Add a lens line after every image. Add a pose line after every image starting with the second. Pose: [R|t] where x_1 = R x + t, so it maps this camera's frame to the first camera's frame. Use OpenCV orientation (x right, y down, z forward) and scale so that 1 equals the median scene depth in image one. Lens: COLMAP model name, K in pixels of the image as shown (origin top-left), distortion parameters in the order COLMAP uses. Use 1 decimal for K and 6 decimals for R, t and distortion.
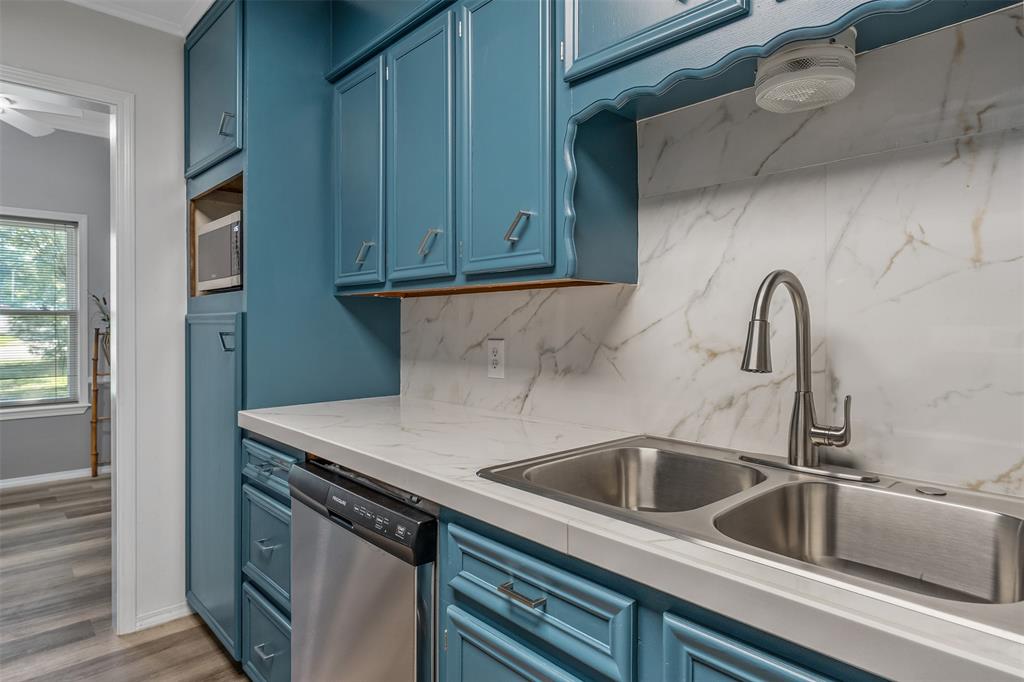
lens RADIAL K [[580.9, 0, 515.3], [0, 580.9, 329.0], [0, 0, 1]] dist [0.001925, 0.000278]
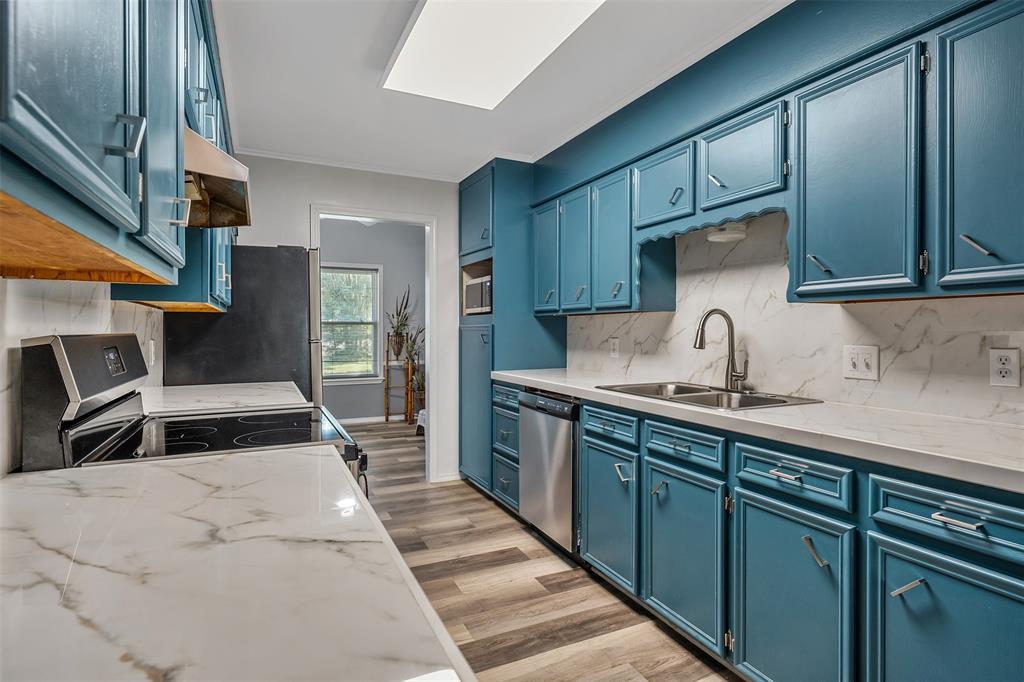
lens RADIAL K [[518.8, 0, 512.0], [0, 518.8, 341.0], [0, 0, 1]] dist [0.016127, -0.000789]
pose [[0.954128, 0.005530, -0.299348, 0.153341], [-0.001278, 0.999896, 0.014397, 0.003195], [0.299396, -0.013354, 0.954036, -0.742001]]
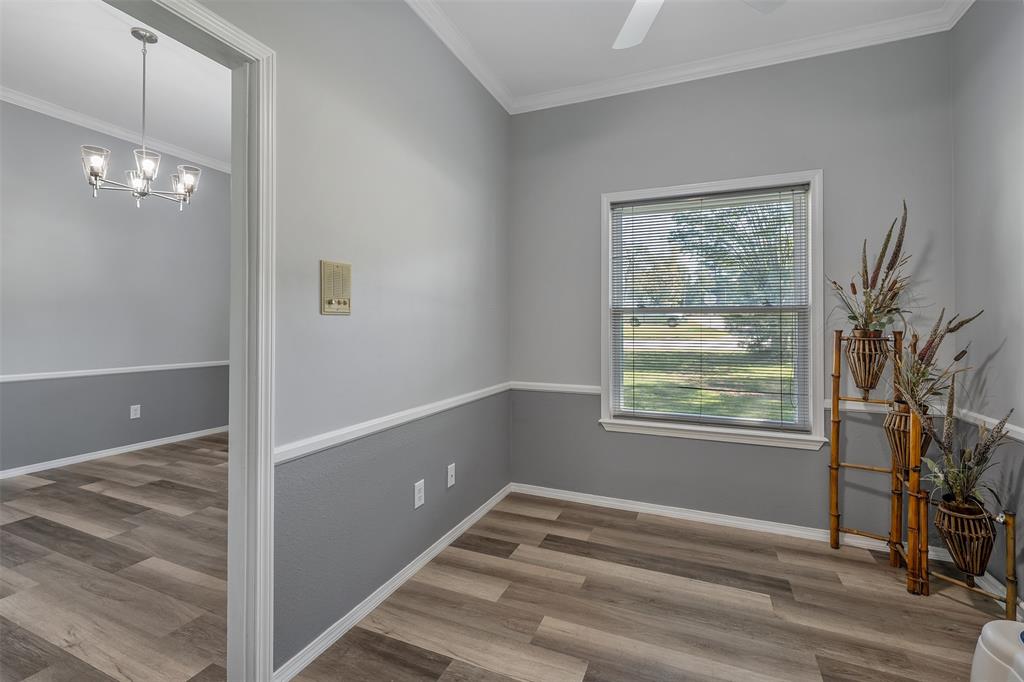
lens RADIAL K [[453.8, 0, 508.5], [0, 453.8, 320.2], [0, 0, 1]] dist [0.001389, 0.000772]
pose [[0.401419, -0.008803, -0.915852, -0.917506], [-0.004882, 0.999919, -0.011751, -0.011355], [0.915881, 0.009189, 0.401344, 1.028010]]
